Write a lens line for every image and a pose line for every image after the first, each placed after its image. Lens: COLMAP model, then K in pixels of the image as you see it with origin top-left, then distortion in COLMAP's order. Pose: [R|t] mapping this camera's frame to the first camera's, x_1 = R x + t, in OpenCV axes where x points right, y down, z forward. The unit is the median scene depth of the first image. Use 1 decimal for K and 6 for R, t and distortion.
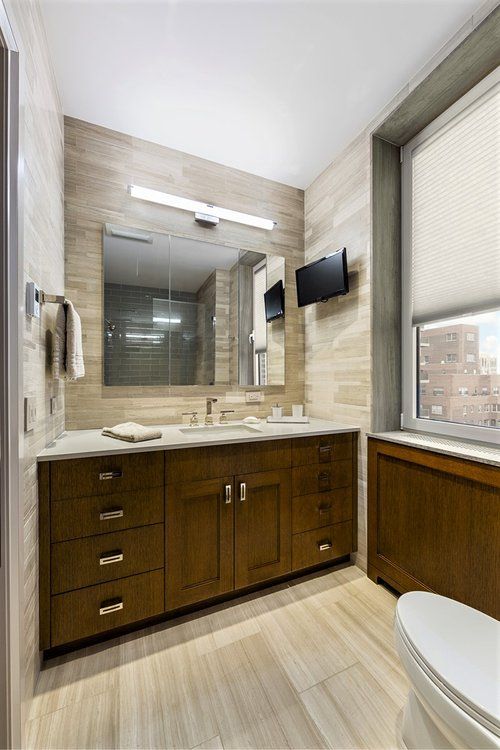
lens RADIAL K [[290.6, 0, 251.4], [0, 290.6, 382.8], [0, 0, 1]] dist [-0.001253, 0.000235]
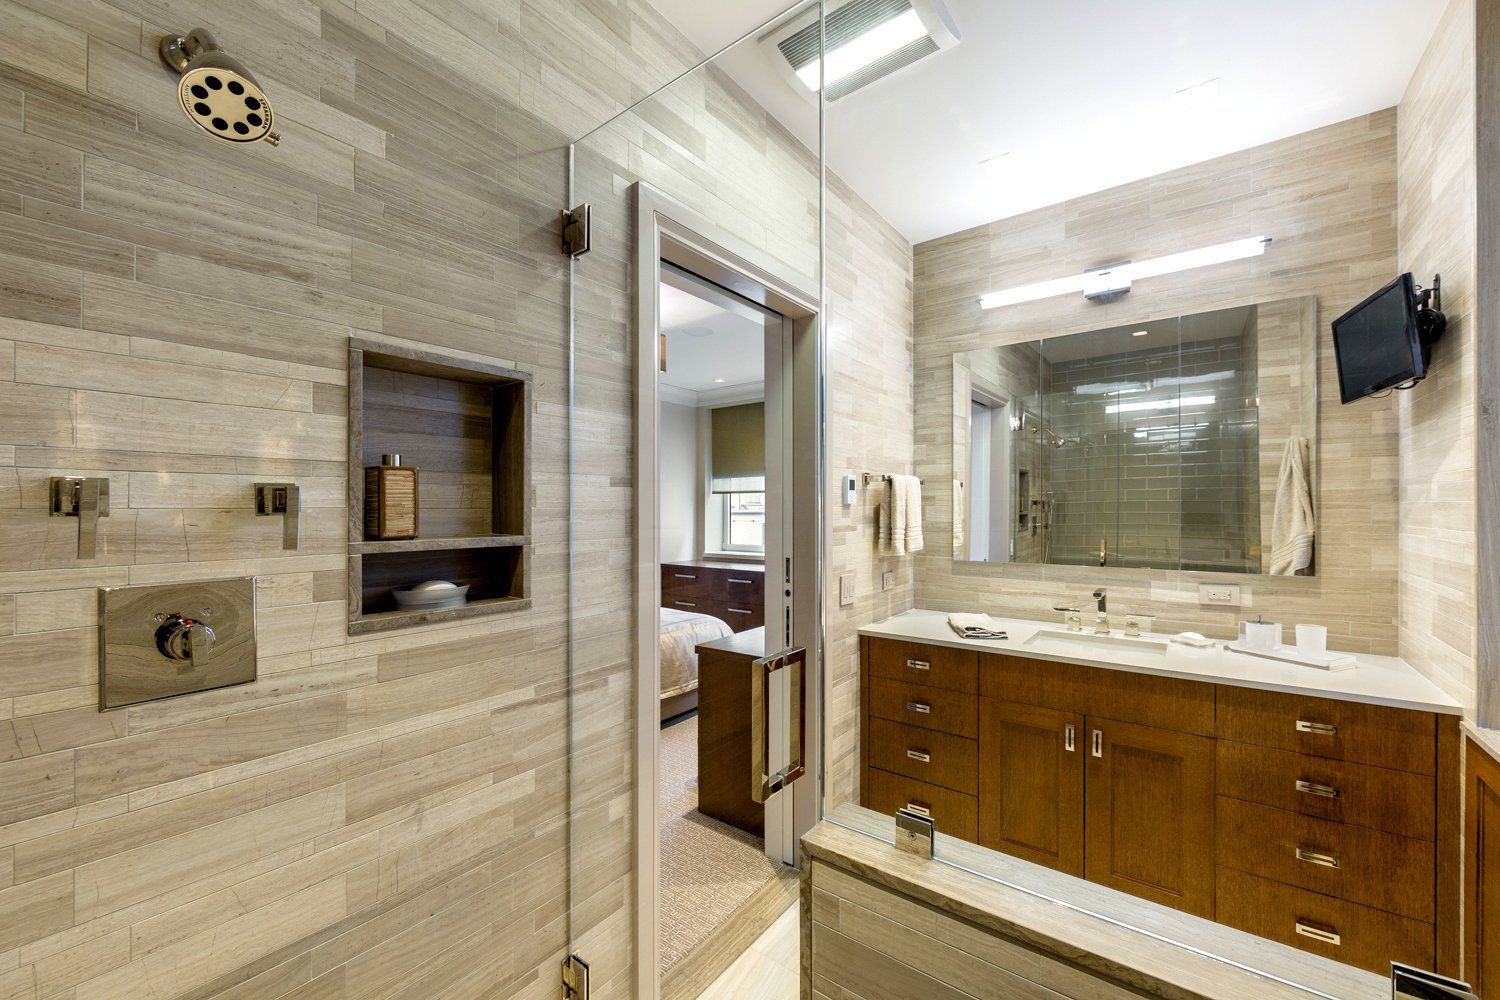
lens RADIAL K [[581.1, 0, 750.5], [0, 581.1, 507.5], [0, 0, 1]] dist [-0.001253, 0.000235]
pose [[0.485000, -0.006360, -0.874491, 0.596216], [-0.004272, 0.999944, -0.009642, -0.109565], [0.874504, 0.008412, 0.484946, -0.250913]]
